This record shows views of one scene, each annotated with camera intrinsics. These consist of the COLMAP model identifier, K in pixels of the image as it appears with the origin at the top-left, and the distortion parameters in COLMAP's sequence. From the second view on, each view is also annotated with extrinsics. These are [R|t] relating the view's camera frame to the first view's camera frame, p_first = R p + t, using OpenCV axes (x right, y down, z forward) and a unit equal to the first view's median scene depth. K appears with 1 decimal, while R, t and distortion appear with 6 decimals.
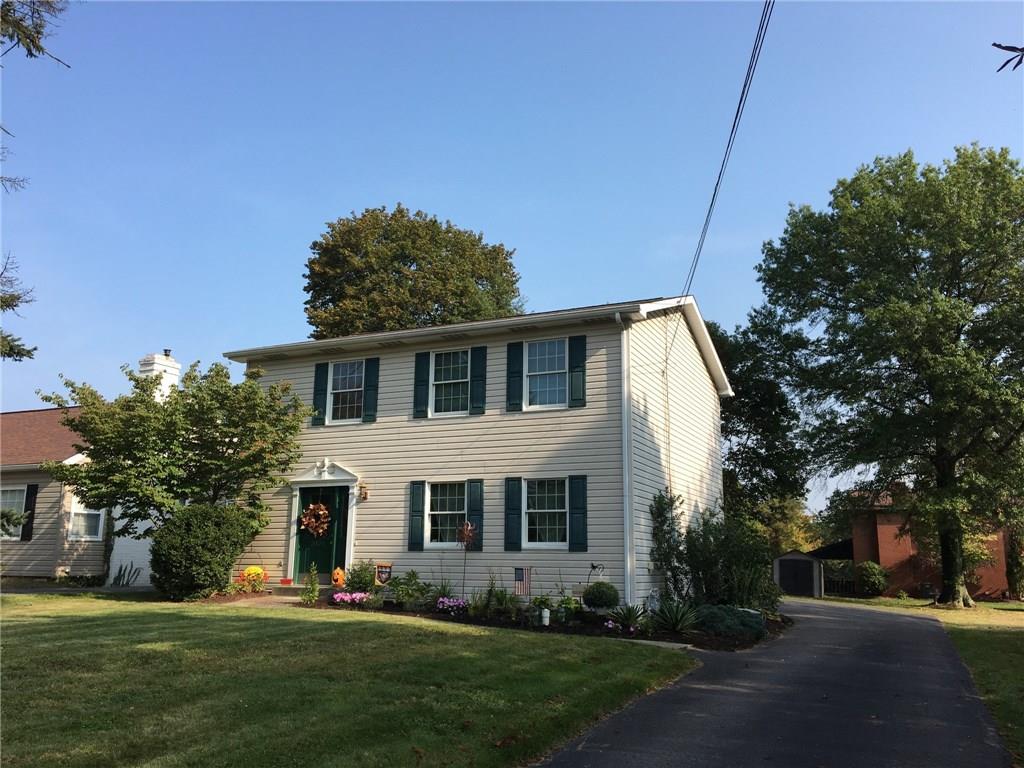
lens RADIAL K [[883.5, 0, 512.0], [0, 883.5, 384.0], [0, 0, 1]] dist [0.004014, 0.003355]
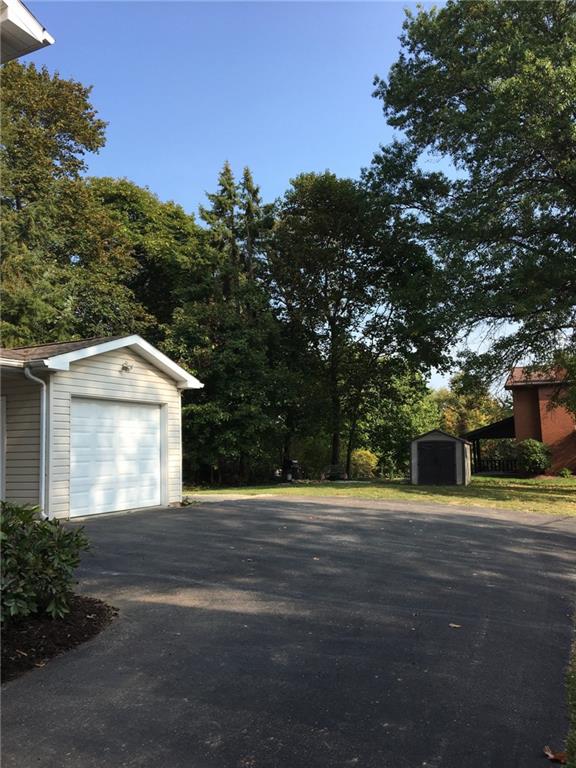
lens RADIAL K [[662.7, 0, 288.0], [0, 662.7, 384.0], [0, 0, 1]] dist [0.004014, 0.003355]
pose [[0.999028, -0.043724, -0.005648, 0.177223], [0.044068, 0.994177, 0.098339, 0.071197], [0.001316, -0.098492, 0.995137, 0.351954]]
